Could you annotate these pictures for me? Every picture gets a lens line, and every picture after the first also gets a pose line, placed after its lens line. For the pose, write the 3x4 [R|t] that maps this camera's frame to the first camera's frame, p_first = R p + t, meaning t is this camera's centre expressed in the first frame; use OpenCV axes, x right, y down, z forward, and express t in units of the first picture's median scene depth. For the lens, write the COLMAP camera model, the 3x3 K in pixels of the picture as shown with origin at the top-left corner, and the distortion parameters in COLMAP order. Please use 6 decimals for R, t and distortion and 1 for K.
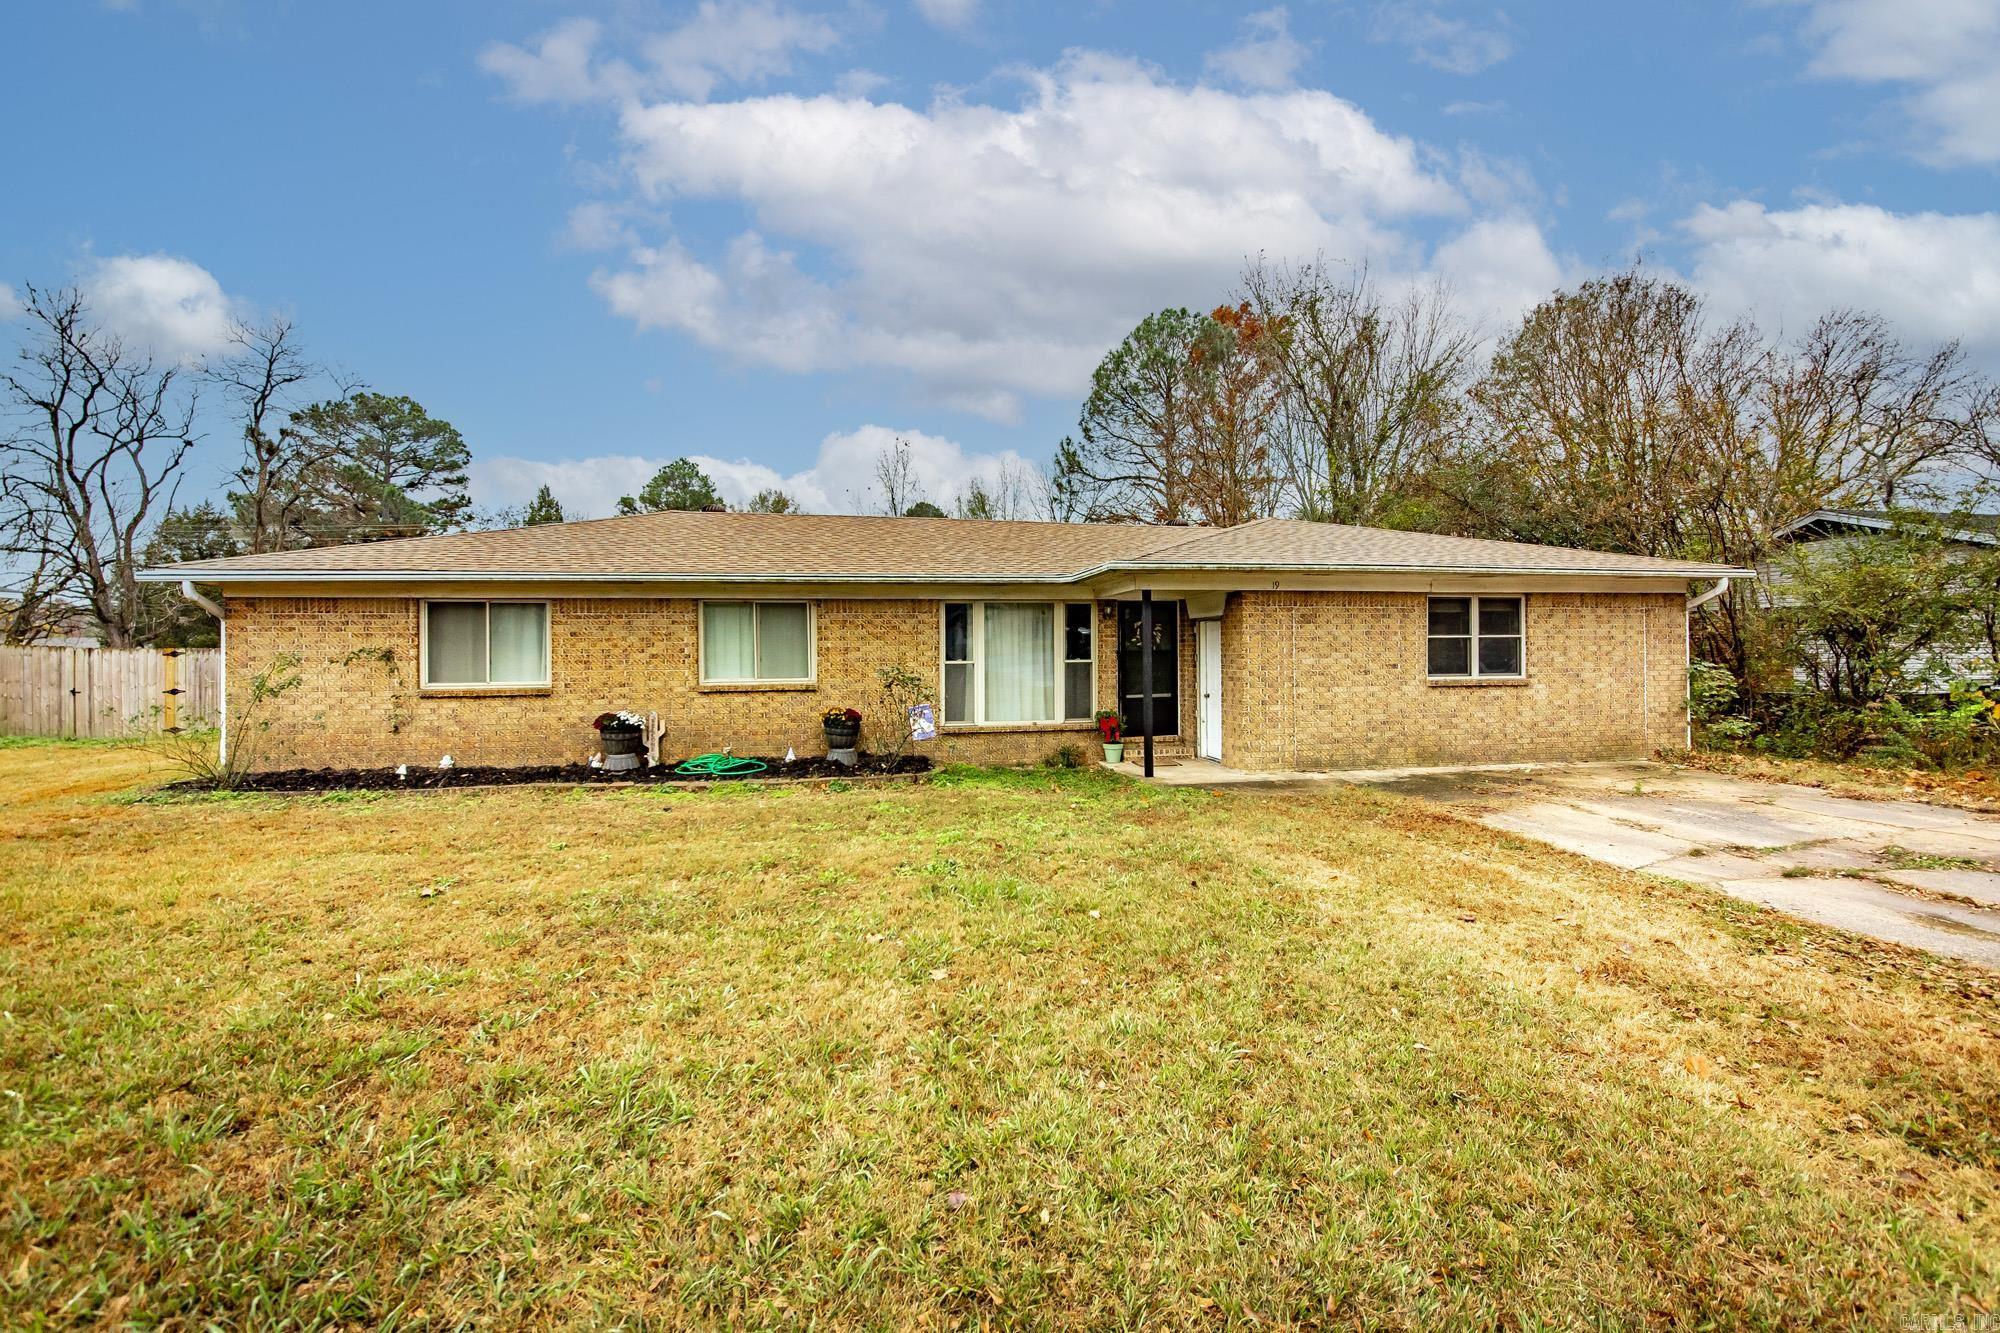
lens RADIAL K [[806.3, 0, 1000.0], [0, 806.3, 666.5], [0, 0, 1]] dist [-0.001686, -0.000173]
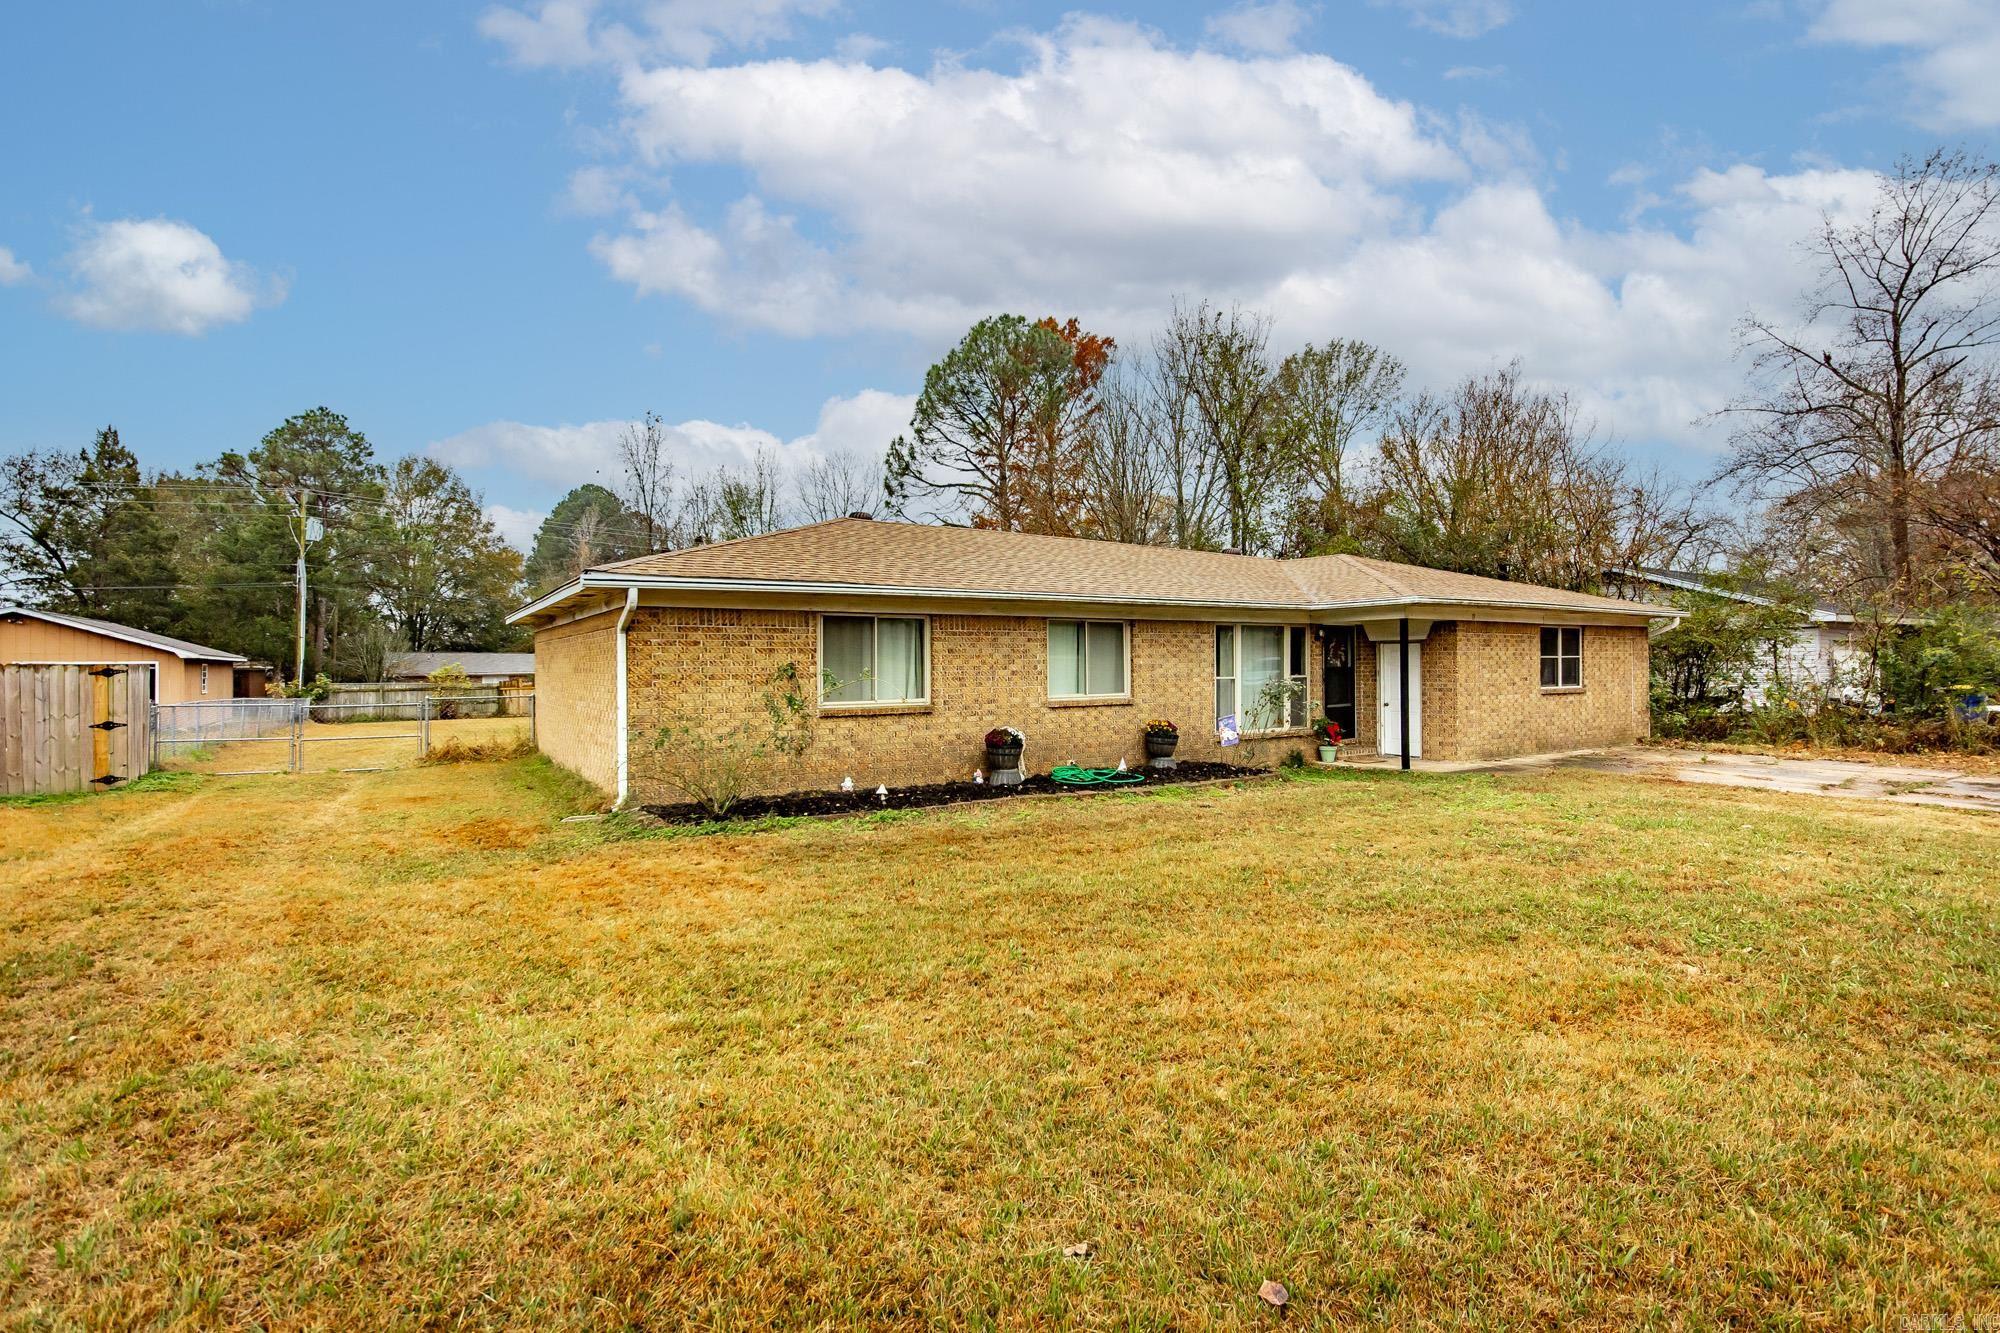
lens RADIAL K [[922.2, 0, 1000.0], [0, 922.2, 689.6], [0, 0, 1]] dist [-0.000881, -0.000021]
pose [[0.923769, -0.009114, 0.382843, -0.879185], [0.008000, 0.999958, 0.004501, 0.003019], [-0.382868, -0.001095, 0.923803, -0.070786]]
